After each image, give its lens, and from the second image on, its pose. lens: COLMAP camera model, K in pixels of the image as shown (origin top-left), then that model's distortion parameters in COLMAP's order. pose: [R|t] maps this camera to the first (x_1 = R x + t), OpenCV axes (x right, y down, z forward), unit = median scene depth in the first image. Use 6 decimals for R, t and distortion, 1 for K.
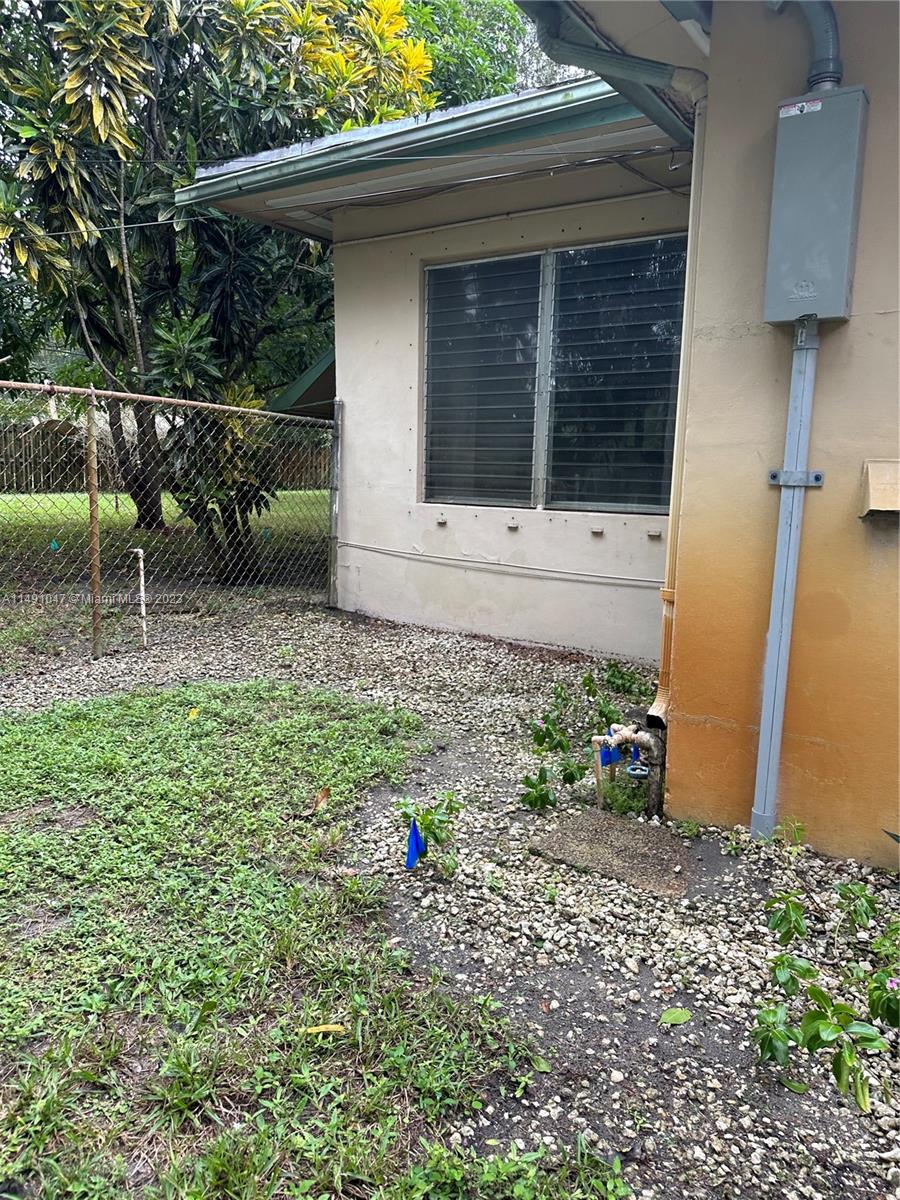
lens RADIAL K [[837.9, 0, 449.6], [0, 837.9, 598.6], [0, 0, 1]] dist [0.000100, -0.008249]
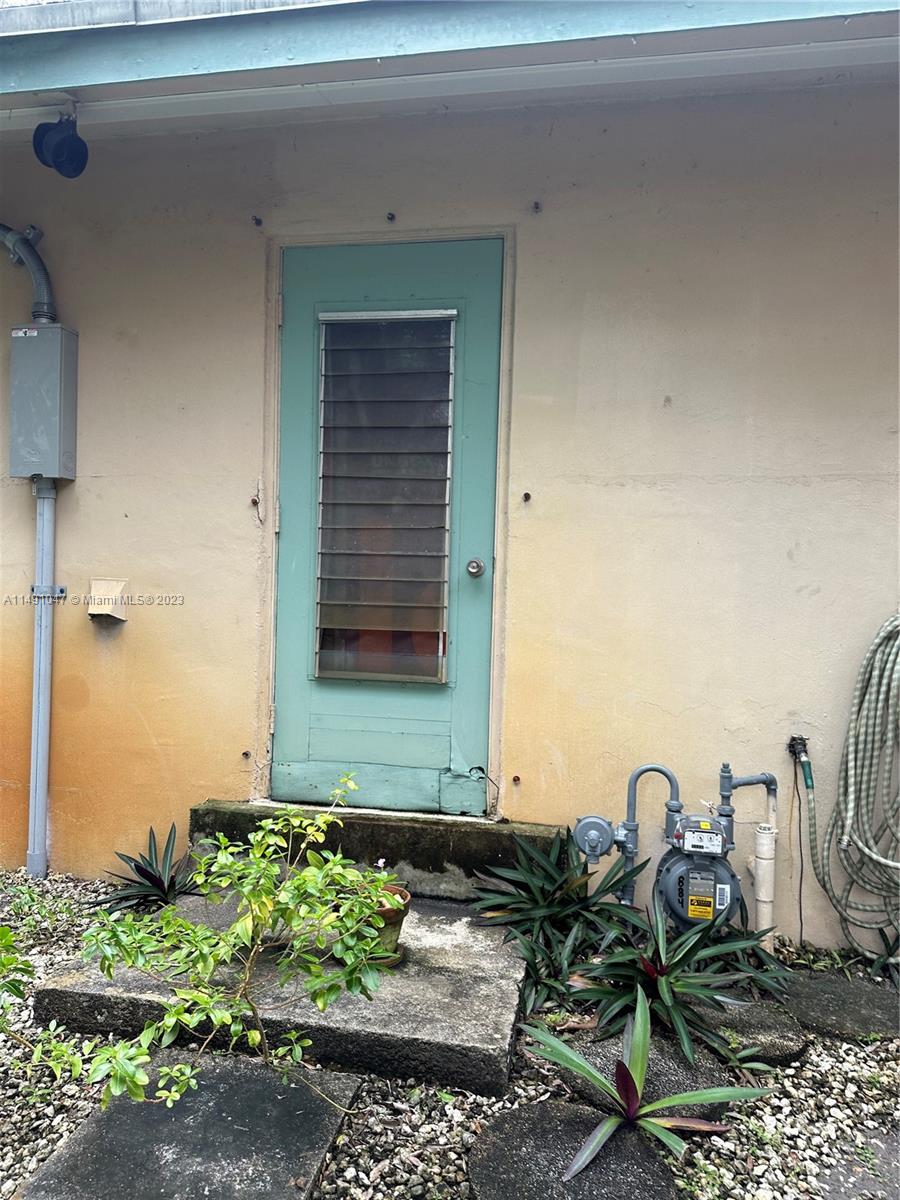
lens RADIAL K [[837.9, 0, 449.6], [0, 837.9, 603.2], [0, 0, 1]] dist [0.000100, -0.008249]
pose [[0.907766, 0.001451, 0.419474, 0.454980], [0.053555, 0.991410, -0.119325, 0.073171], [-0.416044, 0.130784, 0.899891, -0.492112]]
